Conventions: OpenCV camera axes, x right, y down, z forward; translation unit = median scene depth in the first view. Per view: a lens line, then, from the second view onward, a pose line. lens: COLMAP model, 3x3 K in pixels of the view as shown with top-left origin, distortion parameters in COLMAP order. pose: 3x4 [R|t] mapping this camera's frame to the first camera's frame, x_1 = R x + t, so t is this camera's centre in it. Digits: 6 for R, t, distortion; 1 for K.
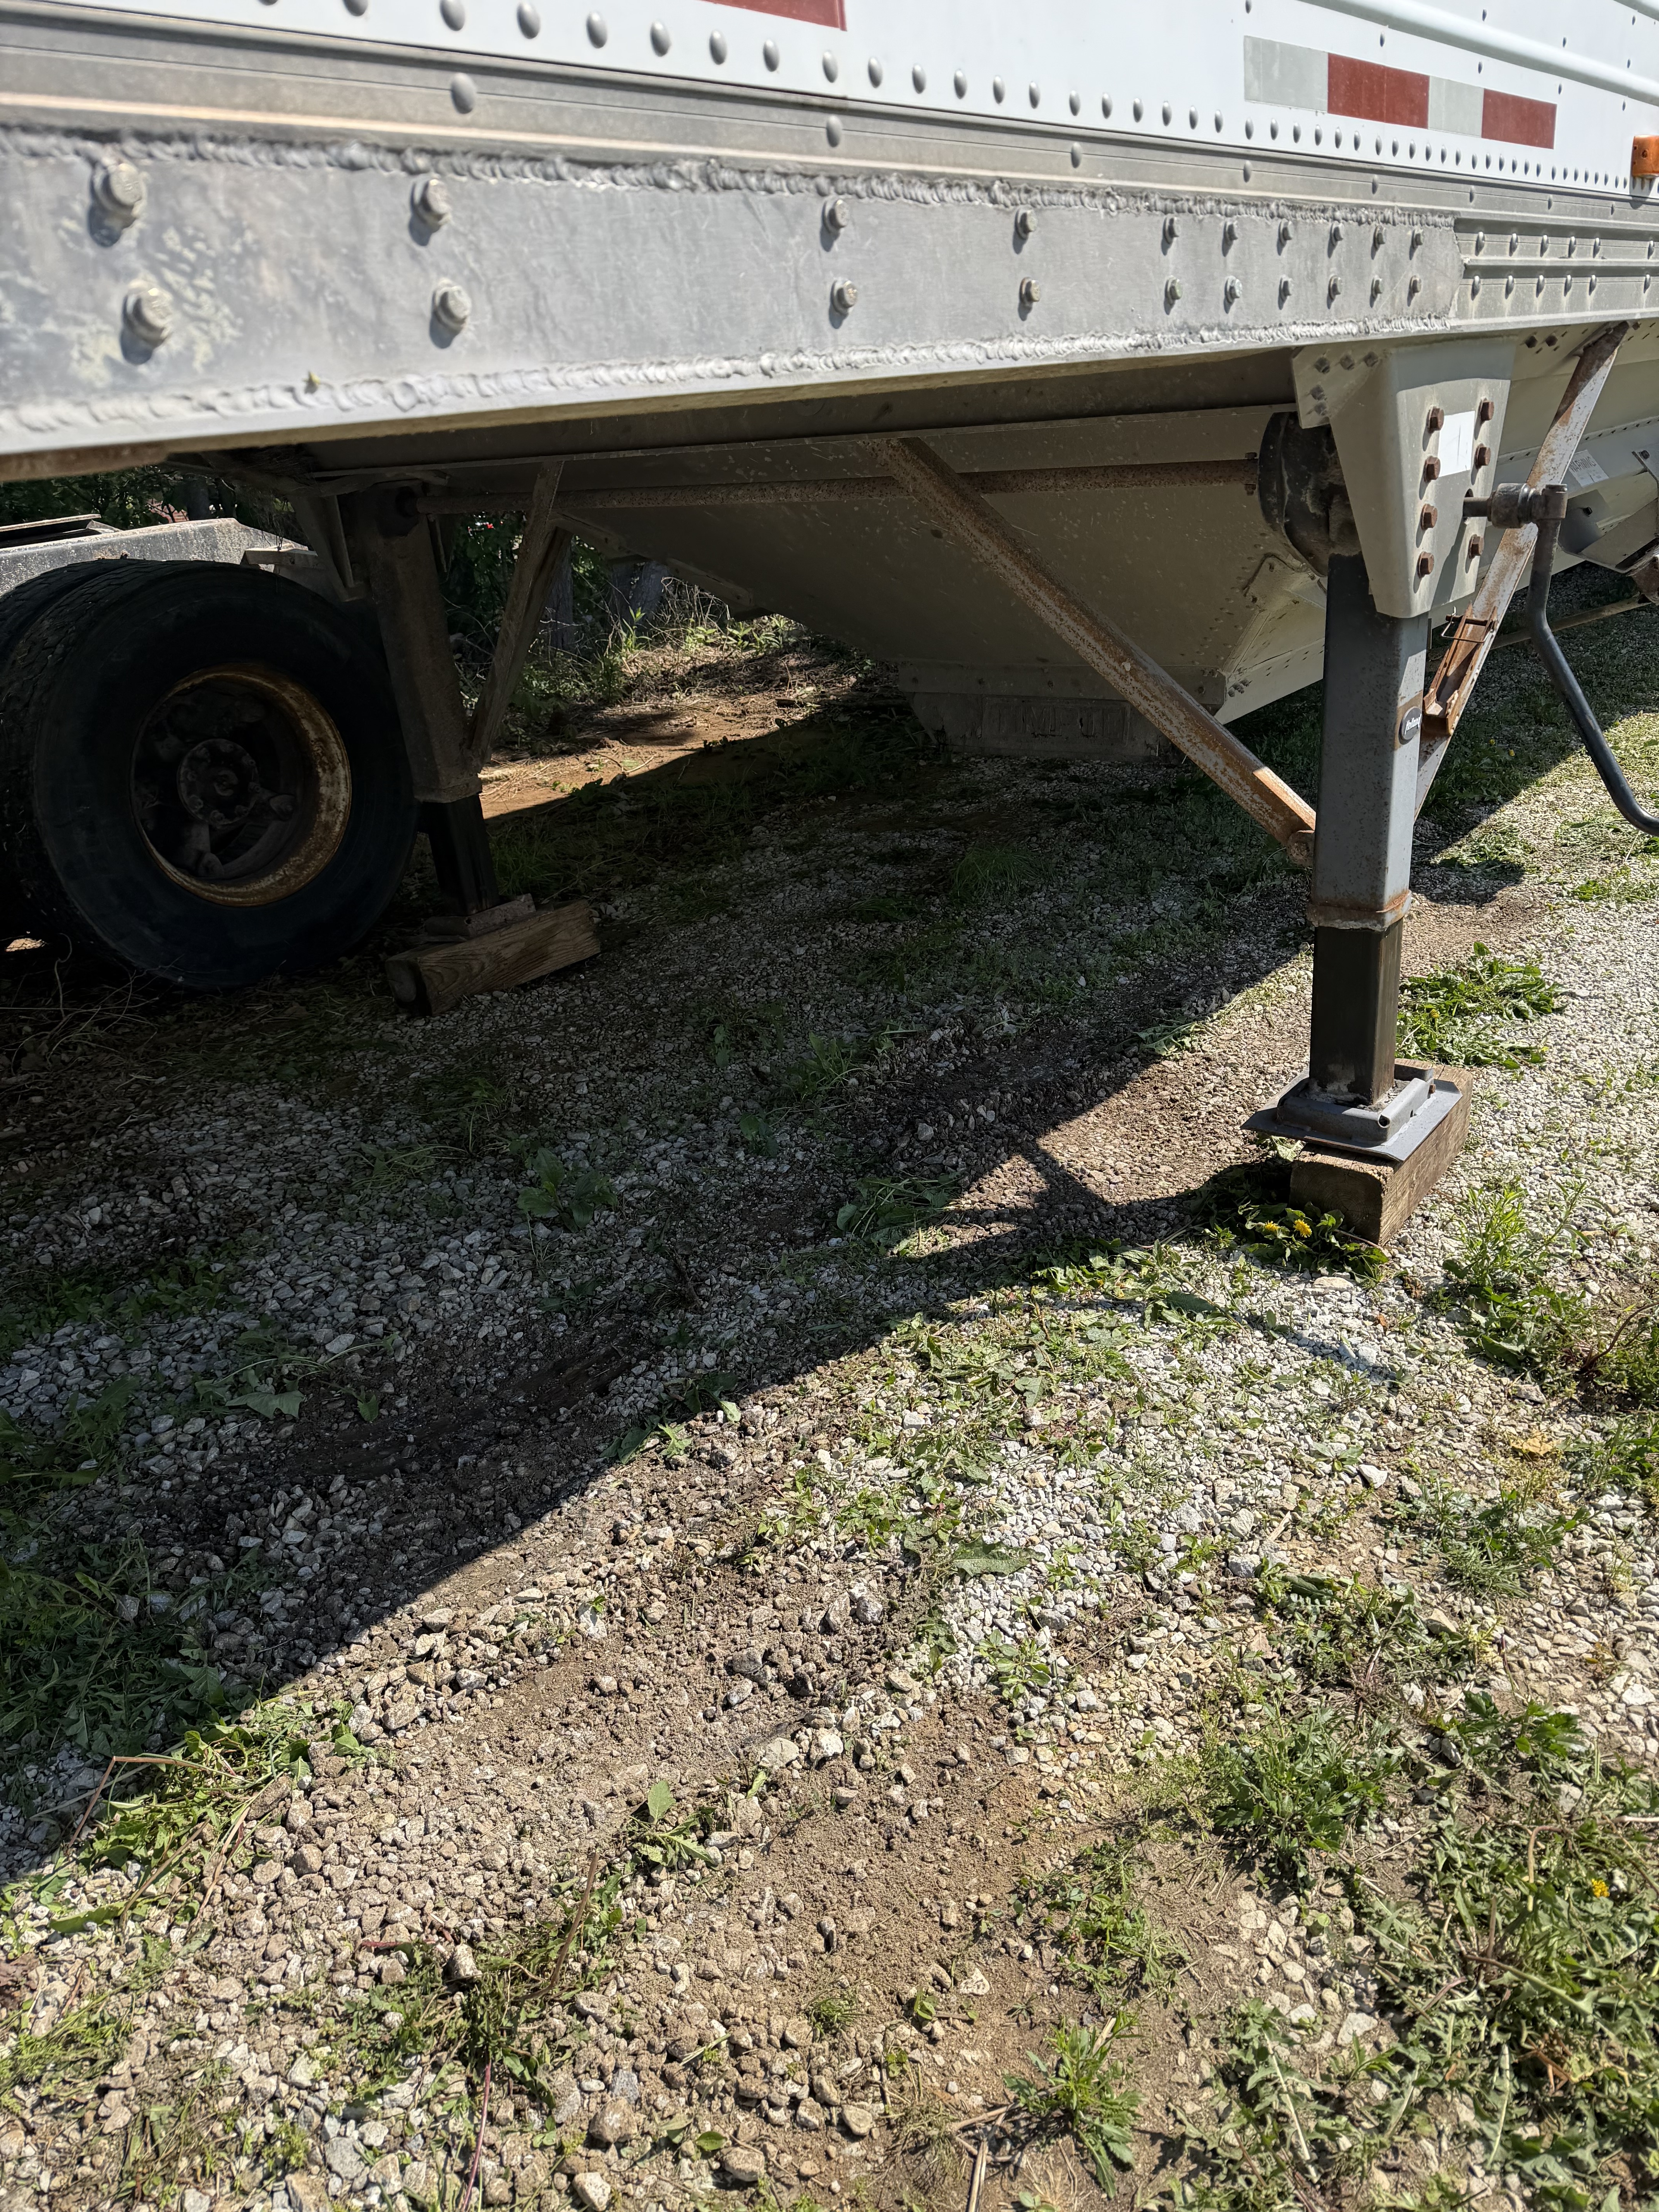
lens RADIAL K [[1557.6, 0, 829.5], [0, 1557.6, 1106.0], [0, 0, 1]] dist [0.132413, -0.142952]
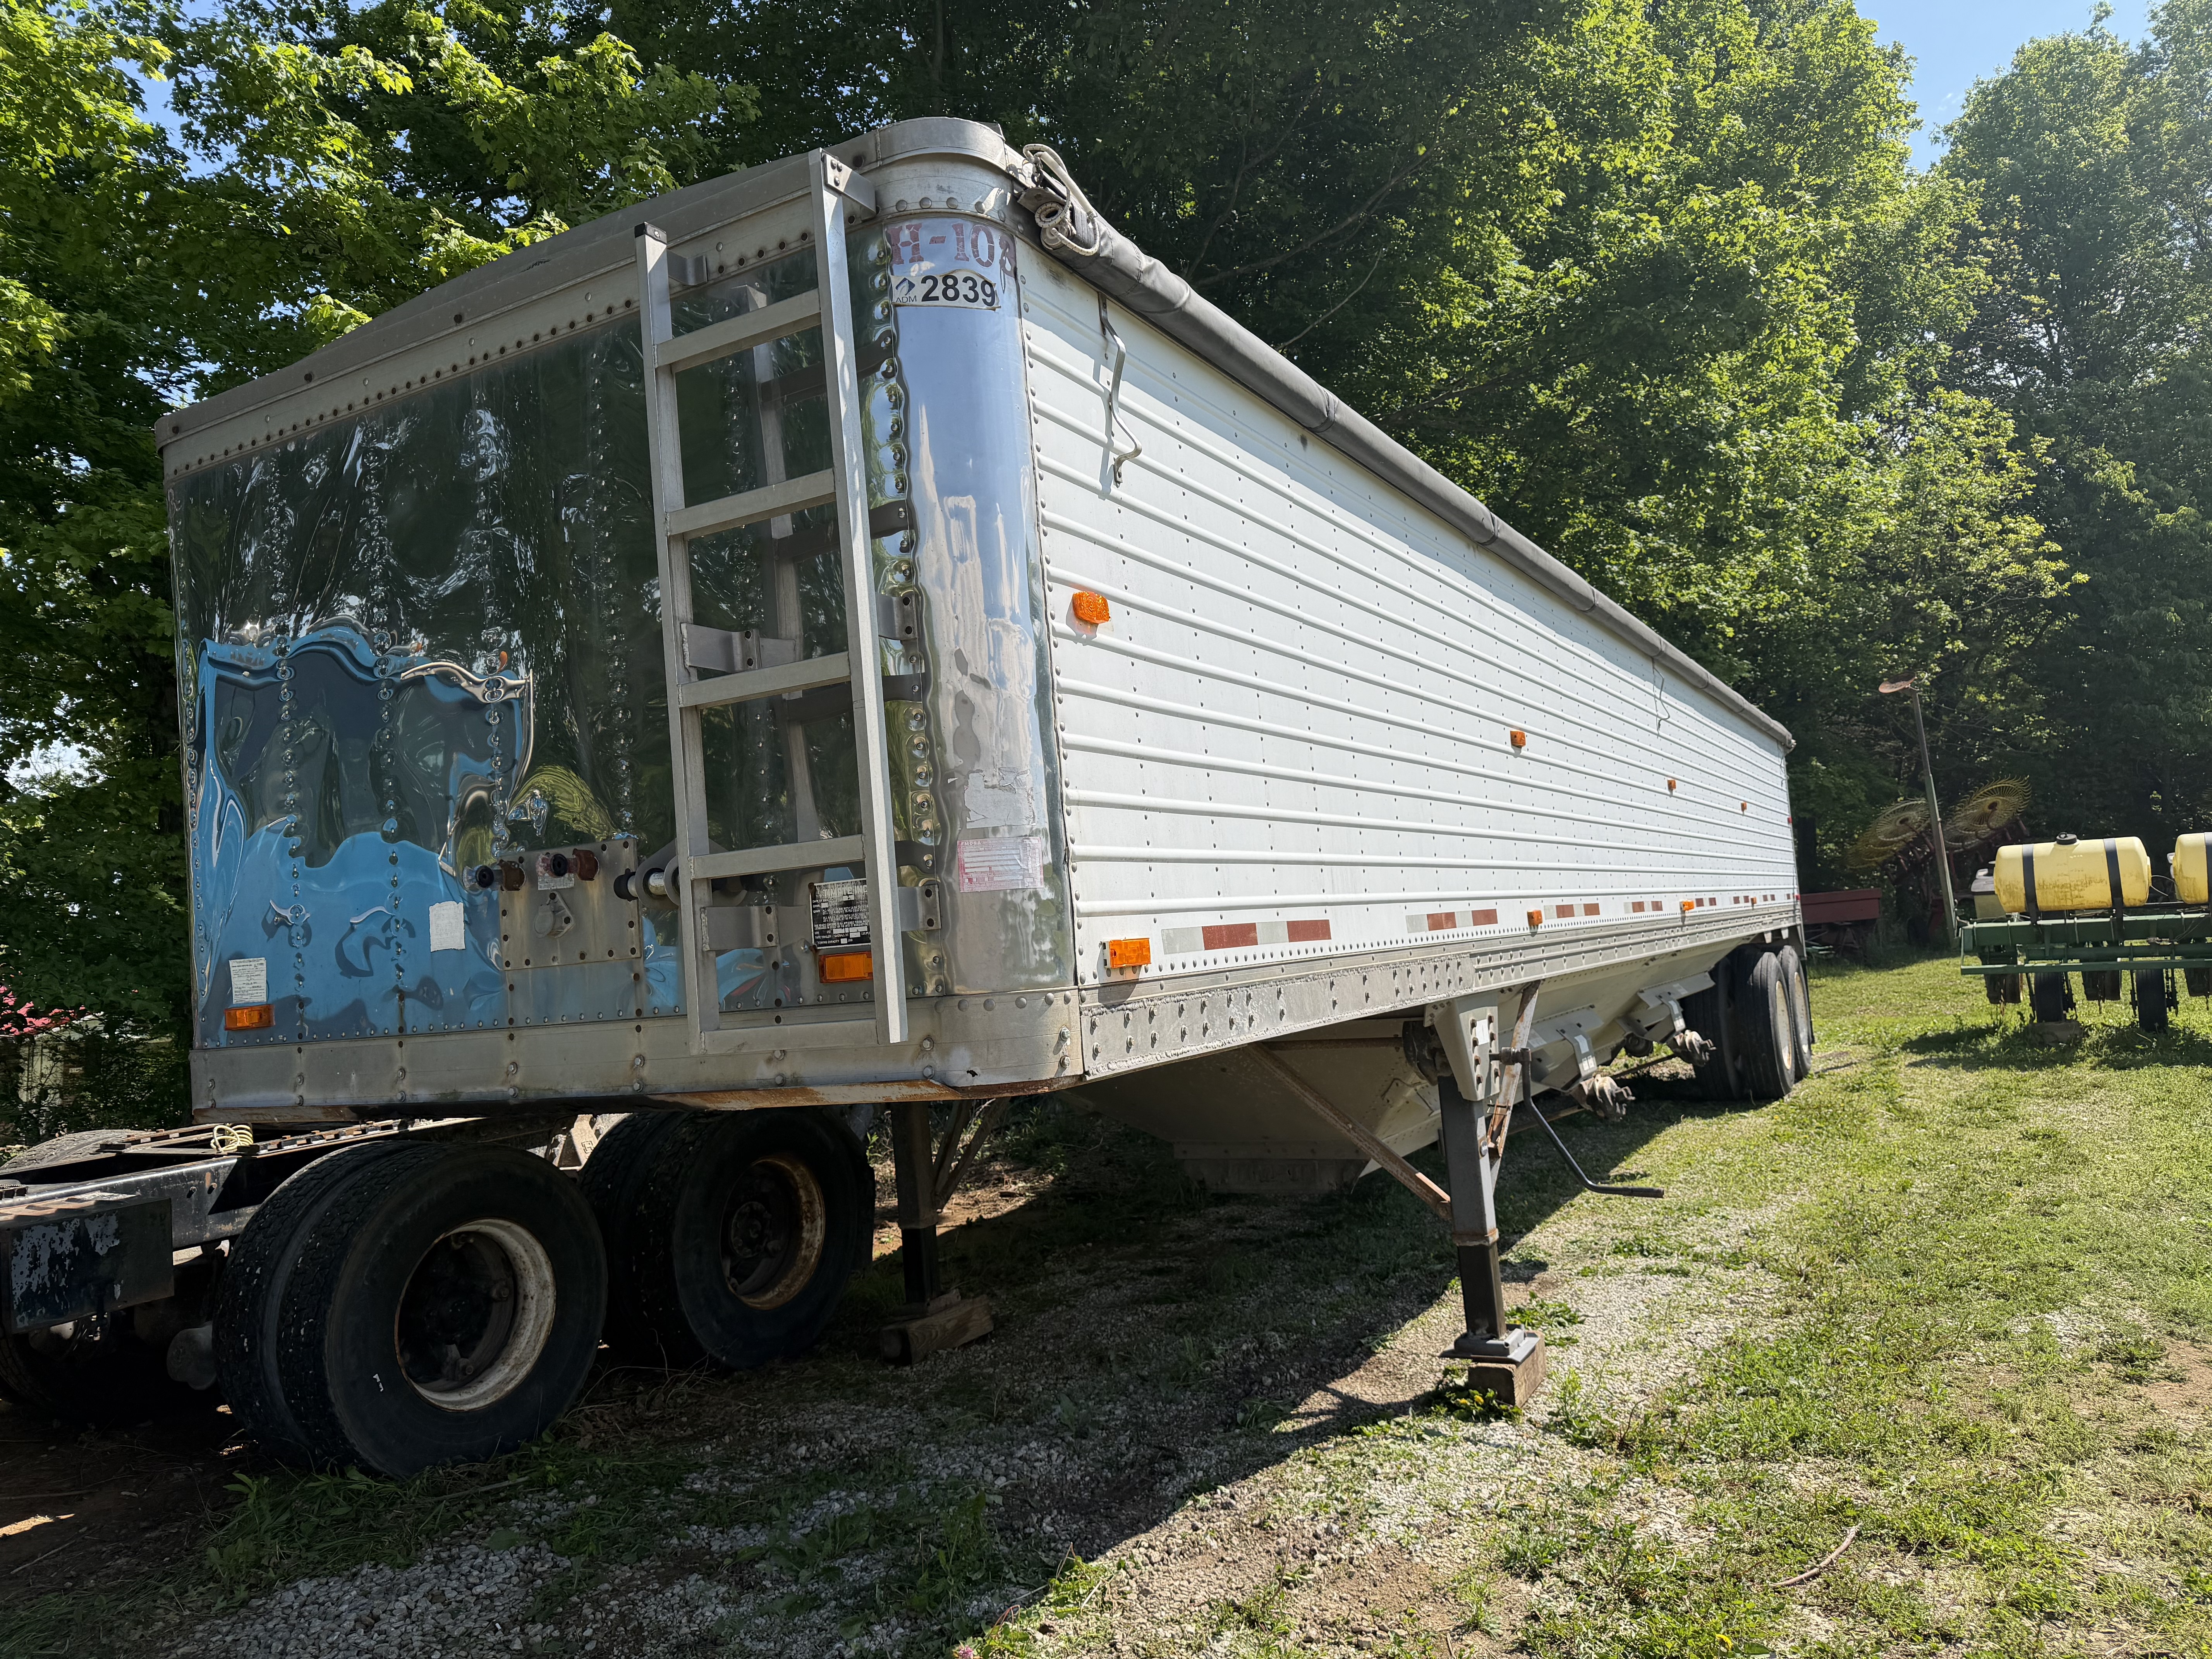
lens RADIAL K [[1573.5, 0, 1106.0], [0, 1573.5, 829.5], [0, 0, 1]] dist [-0.002172, -0.000701]
pose [[0.988299, 0.010249, 0.152186, -0.452936], [0.064826, 0.874926, -0.479899, 0.356959], [-0.138070, 0.484149, 0.864024, -0.949356]]
